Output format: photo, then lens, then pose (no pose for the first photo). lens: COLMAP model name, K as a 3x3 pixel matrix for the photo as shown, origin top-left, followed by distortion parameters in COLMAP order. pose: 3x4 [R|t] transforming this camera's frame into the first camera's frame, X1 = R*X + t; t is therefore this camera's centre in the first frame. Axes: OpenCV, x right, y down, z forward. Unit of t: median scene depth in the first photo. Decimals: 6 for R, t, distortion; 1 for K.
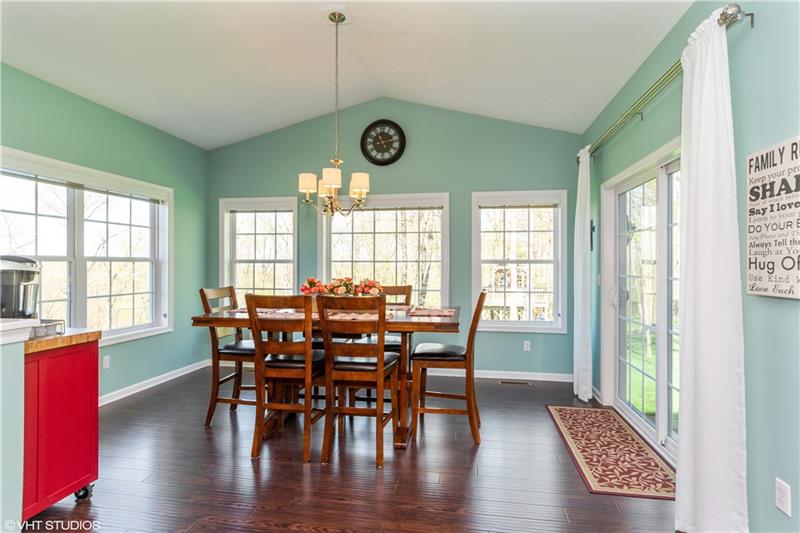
lens RADIAL K [[416.5, 0, 404.3], [0, 416.5, 263.8], [0, 0, 1]] dist [0.002168, -0.004967]
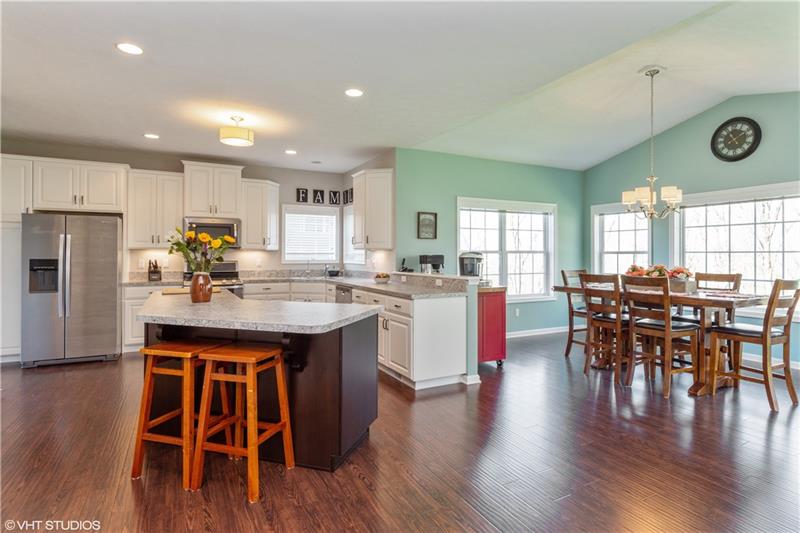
lens RADIAL K [[416.5, 0, 395.8], [0, 416.5, 252.1], [0, 0, 1]] dist [0.002168, -0.004967]
pose [[0.577093, -0.005563, -0.816660, 0.330258], [0.003826, 0.999984, -0.004108, -0.004528], [0.816670, -0.000754, 0.577105, -0.330265]]
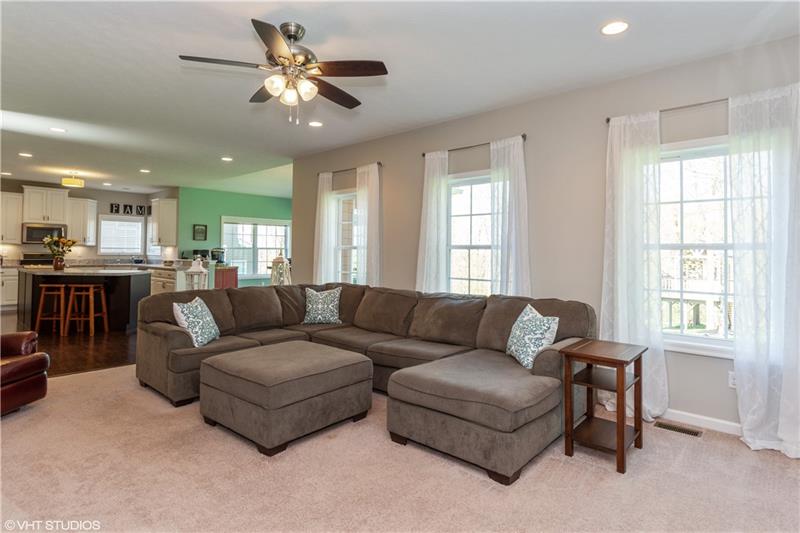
lens RADIAL K [[416.5, 0, 384.4], [0, 416.5, 244.1], [0, 0, 1]] dist [0.002168, -0.004967]
pose [[0.823199, -0.003932, -0.567740, 1.275569], [-0.004141, 0.999908, -0.012929, -0.004857], [0.567738, 0.012994, 0.823107, -0.717188]]
